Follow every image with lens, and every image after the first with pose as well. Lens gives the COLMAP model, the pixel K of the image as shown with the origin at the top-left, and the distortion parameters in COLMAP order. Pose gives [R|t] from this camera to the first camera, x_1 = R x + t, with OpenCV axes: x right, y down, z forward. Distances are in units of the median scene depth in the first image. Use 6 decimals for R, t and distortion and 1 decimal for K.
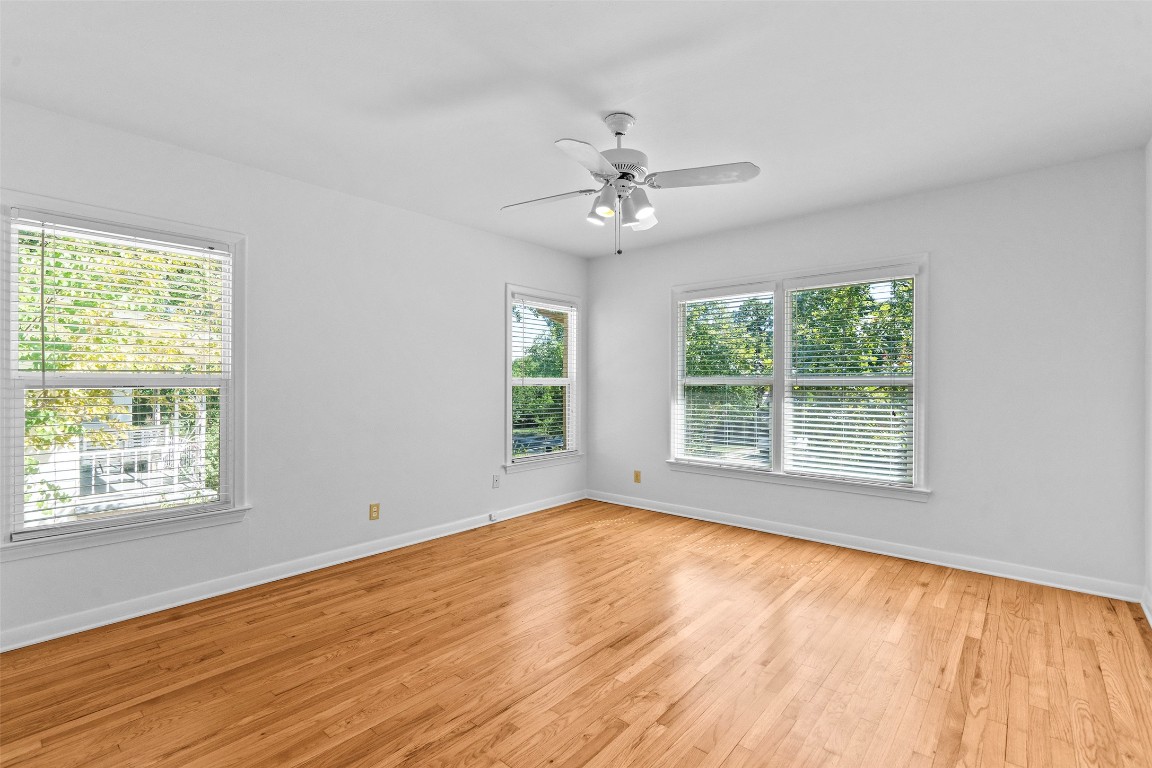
lens RADIAL K [[522.6, 0, 574.3], [0, 522.6, 384.8], [0, 0, 1]] dist [-0.002155, 0.000765]
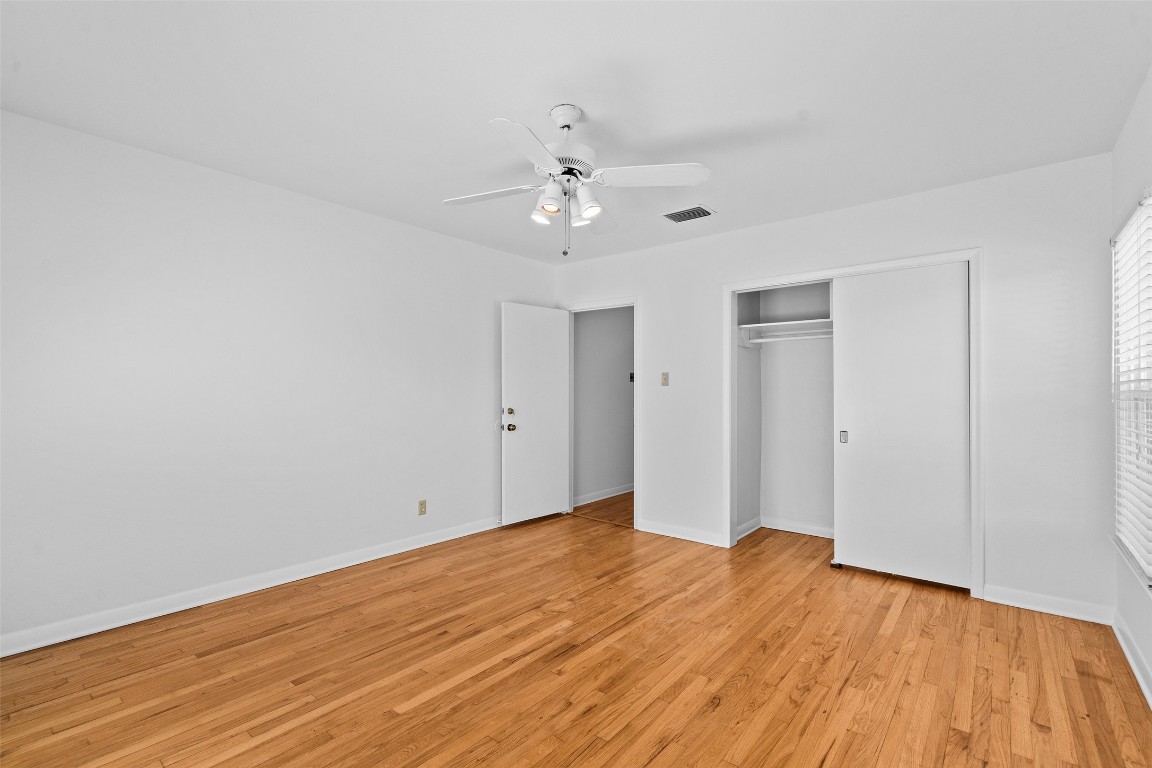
lens RADIAL K [[522.6, 0, 574.3], [0, 522.6, 384.8], [0, 0, 1]] dist [-0.002155, 0.000765]
pose [[-0.999602, -0.004592, -0.027840, 0.096196], [-0.004485, 0.999982, -0.003888, -0.014965], [0.027858, -0.003762, -0.999605, 1.951926]]
